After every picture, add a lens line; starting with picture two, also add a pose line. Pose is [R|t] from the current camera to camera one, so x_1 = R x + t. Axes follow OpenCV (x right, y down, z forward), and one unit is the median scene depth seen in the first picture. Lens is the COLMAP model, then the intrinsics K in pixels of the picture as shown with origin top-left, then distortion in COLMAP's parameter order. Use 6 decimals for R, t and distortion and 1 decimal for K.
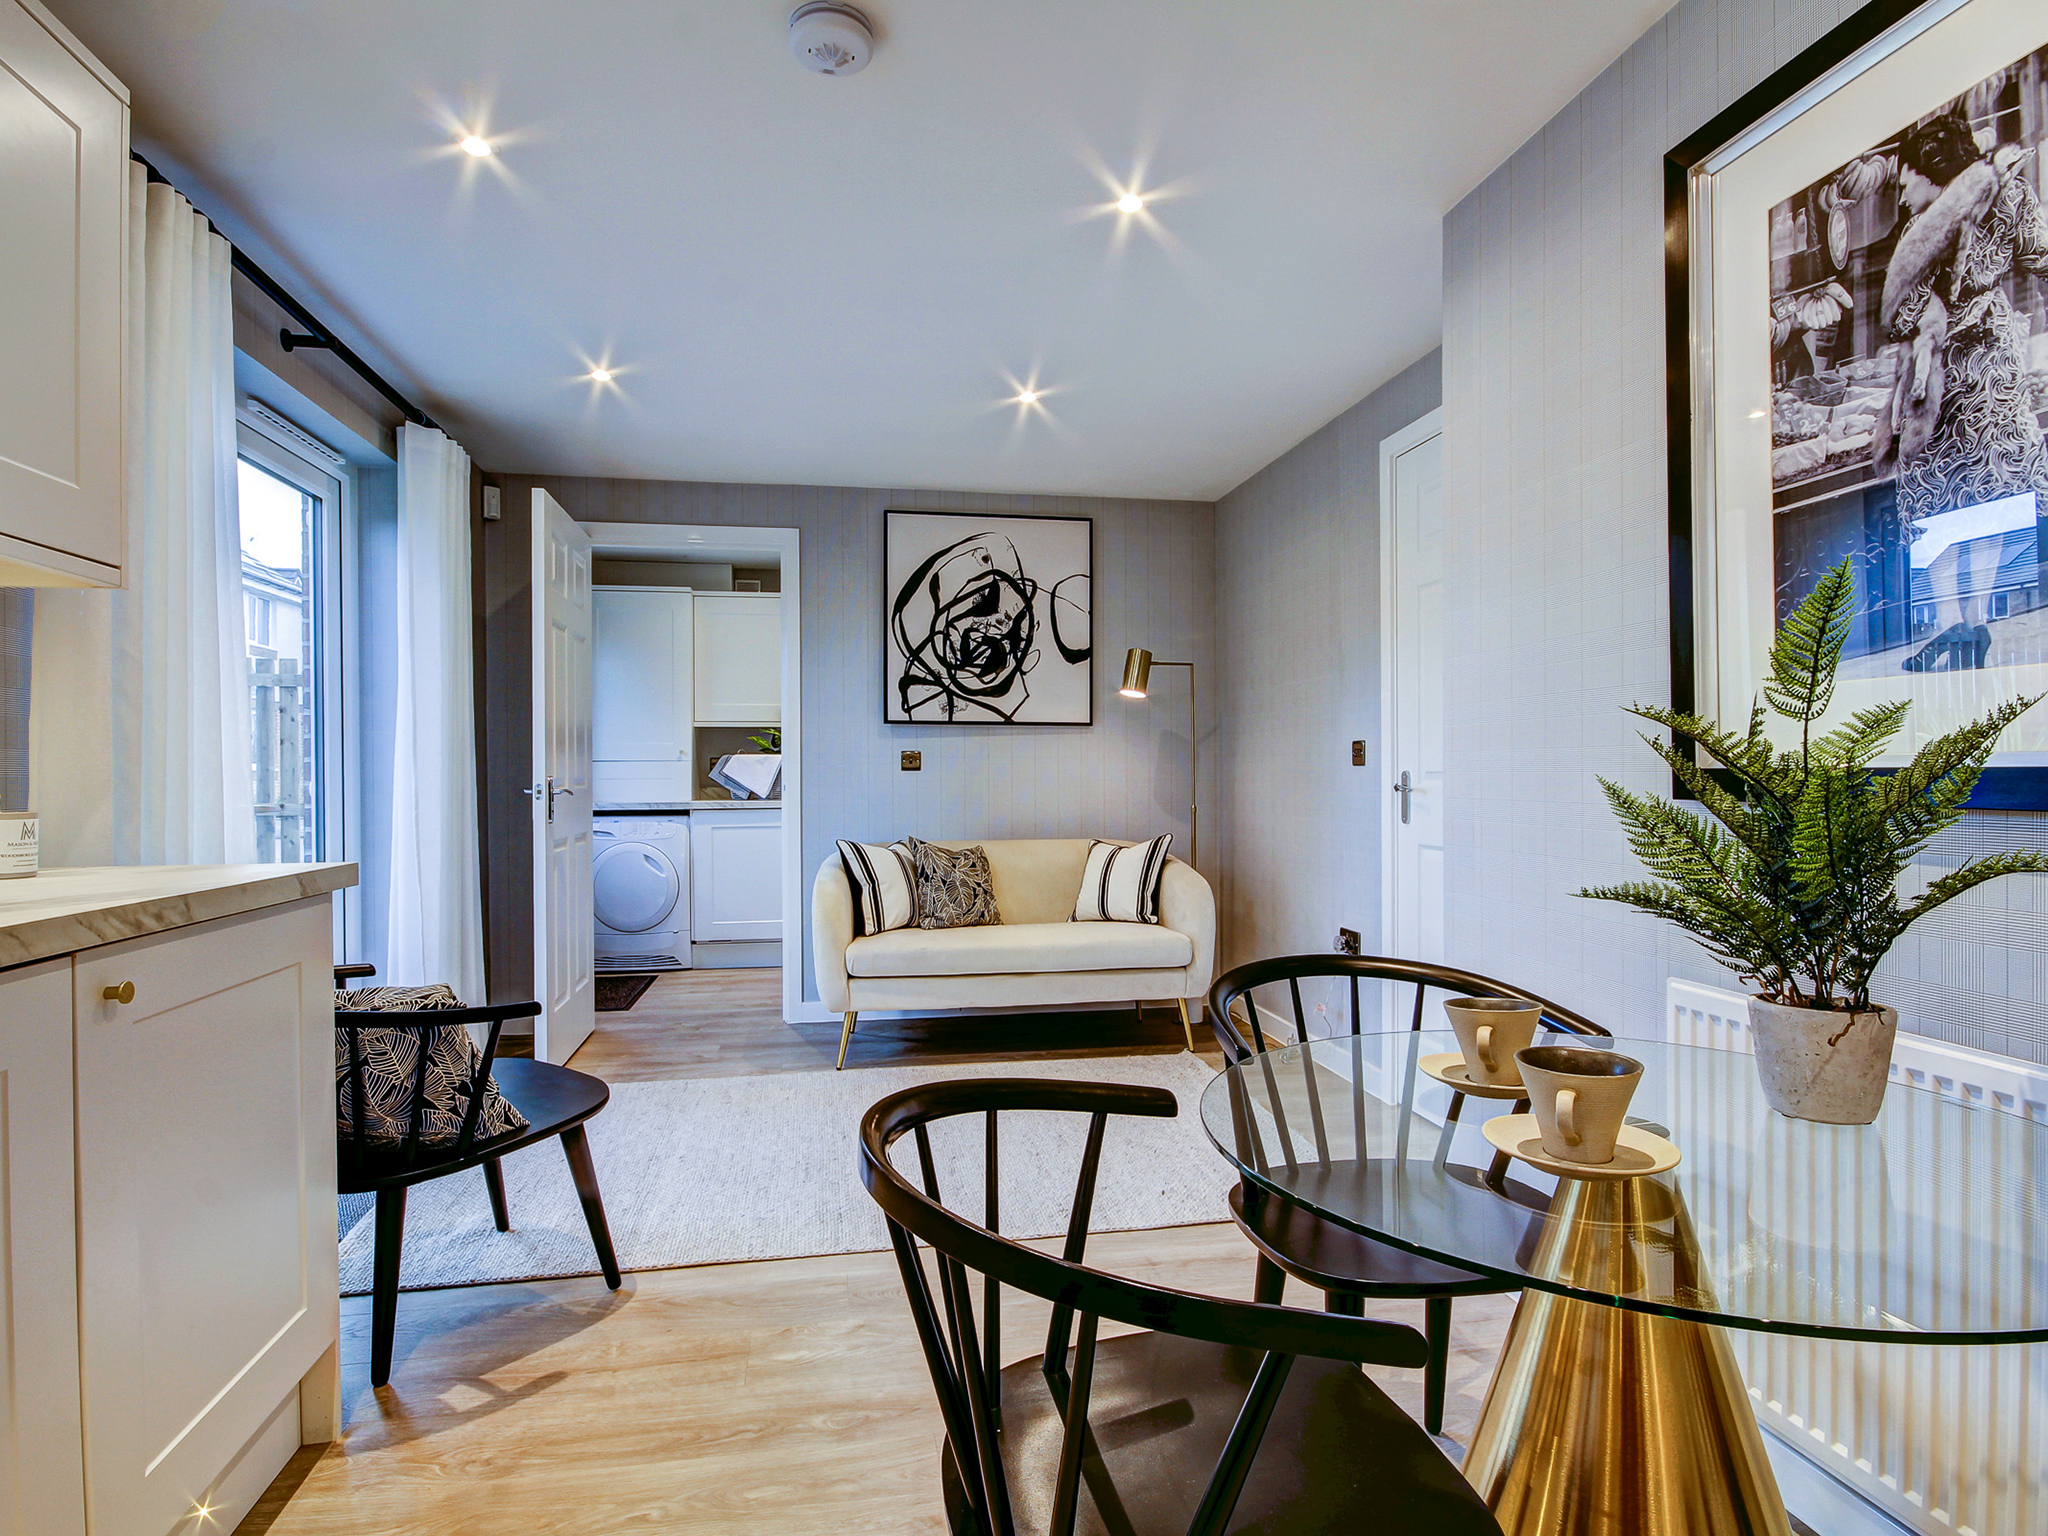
lens RADIAL K [[1095.0, 0, 1022.2], [0, 1095.0, 771.8], [0, 0, 1]] dist [-0.000087, -0.000125]
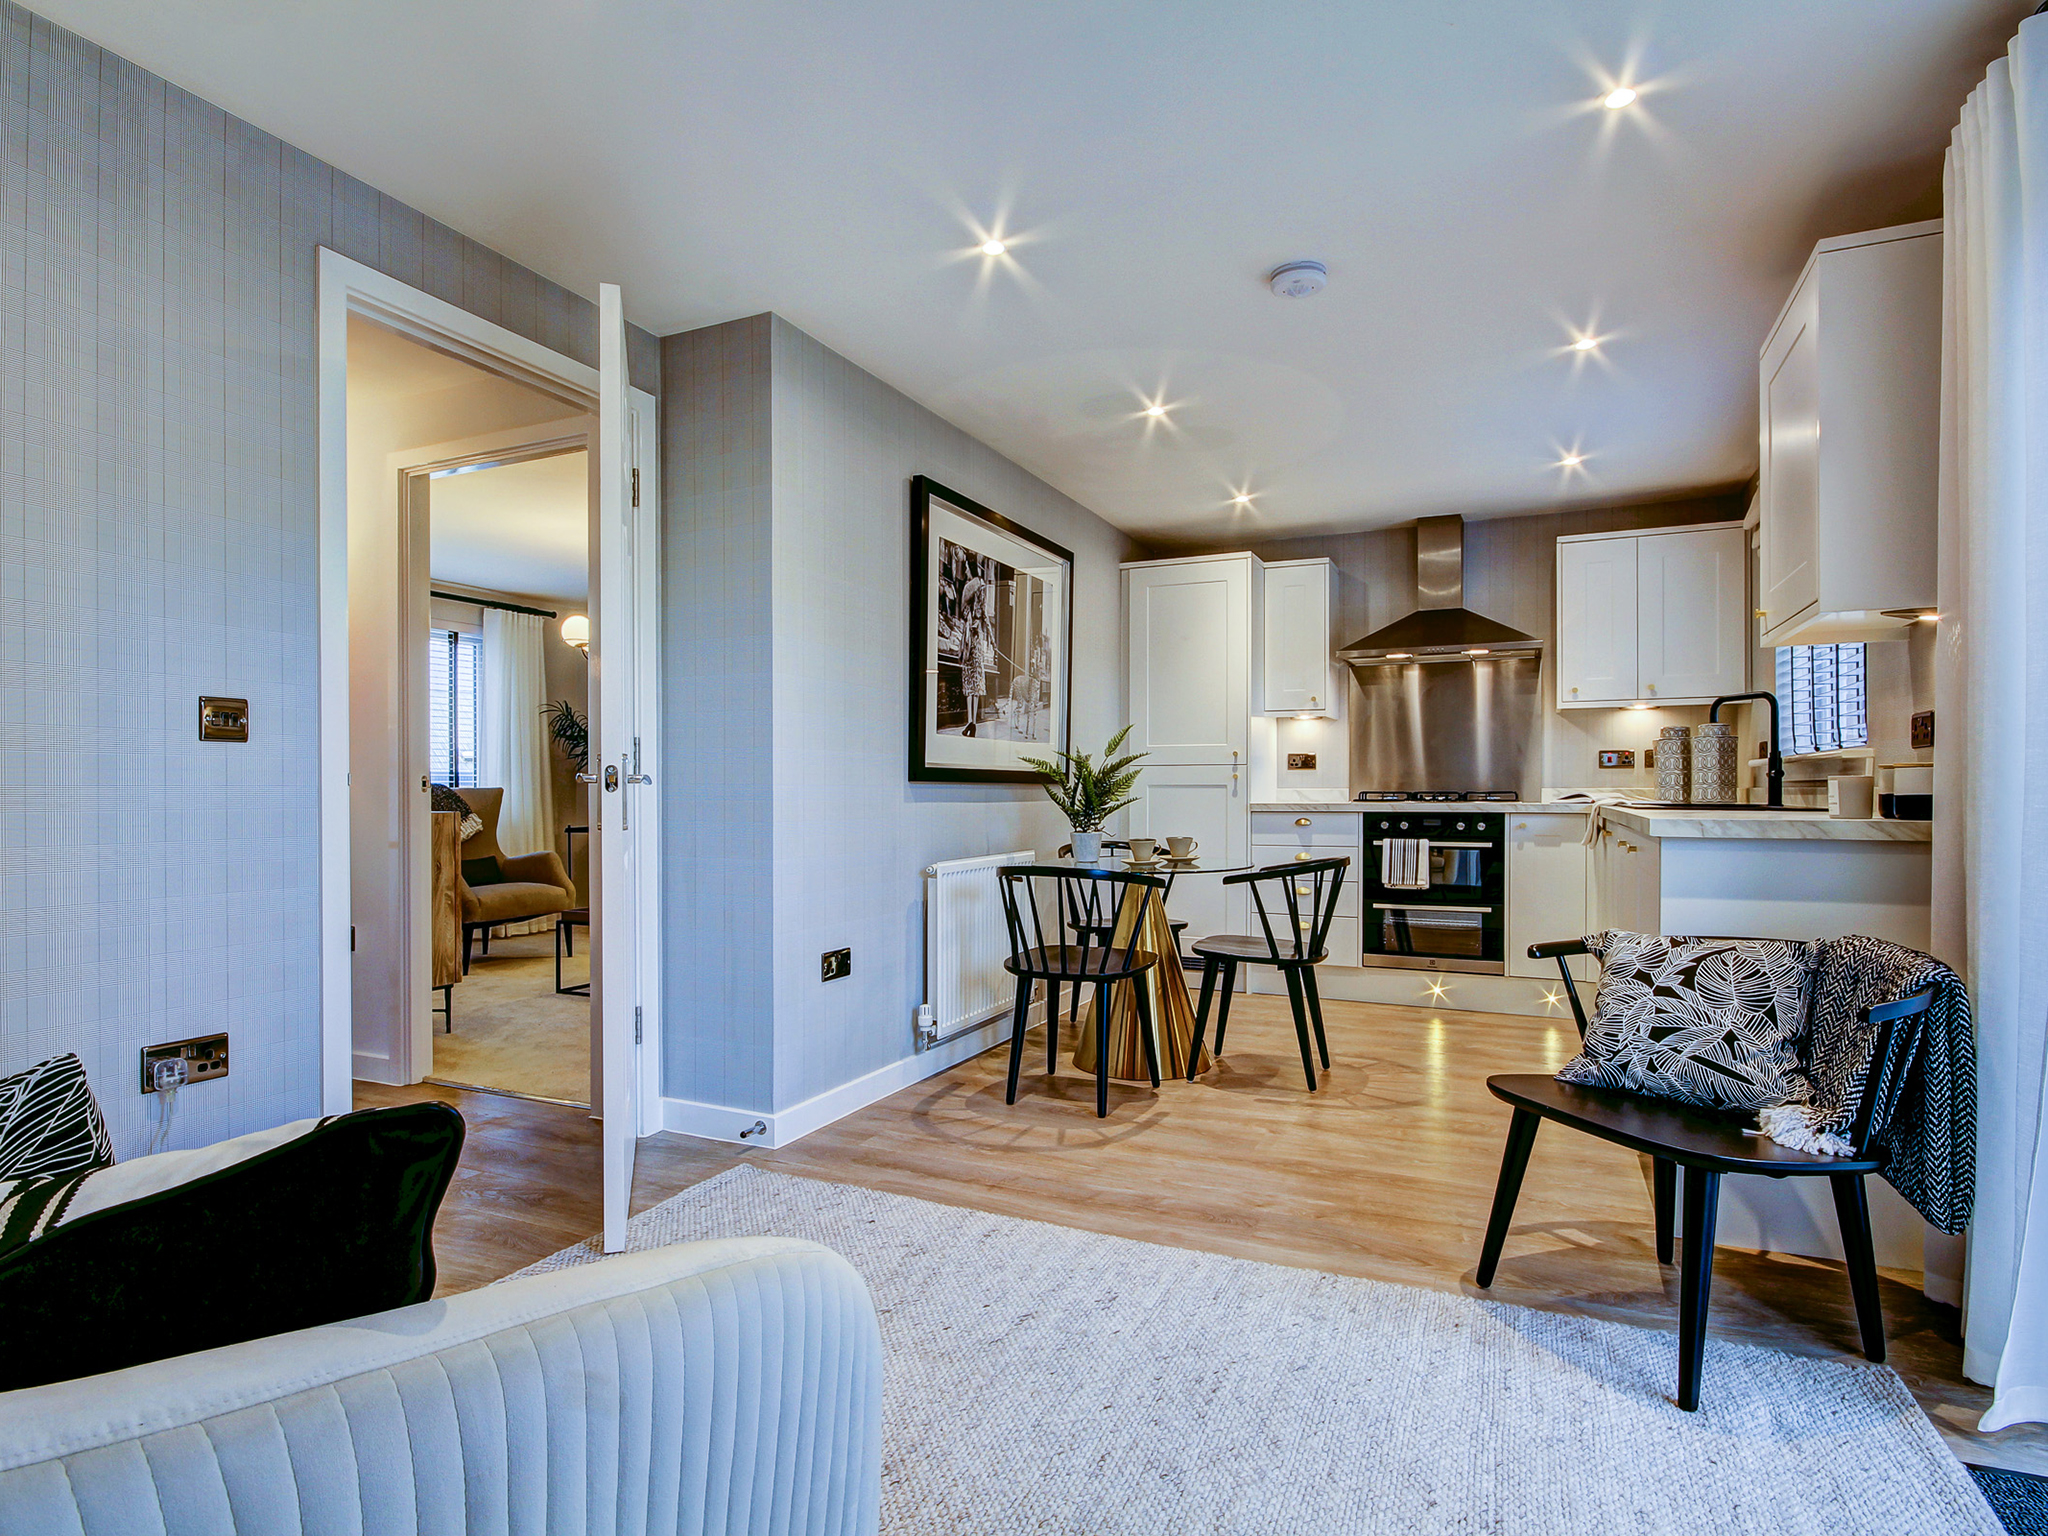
lens RADIAL K [[1095.0, 0, 1023.1], [0, 1095.0, 789.3], [0, 0, 1]] dist [-0.000087, -0.000125]
pose [[-0.814779, 0.011289, 0.579661, -0.942037], [0.008549, 0.999936, -0.007457, 0.069058], [-0.579708, -0.001121, -0.814823, 3.124984]]
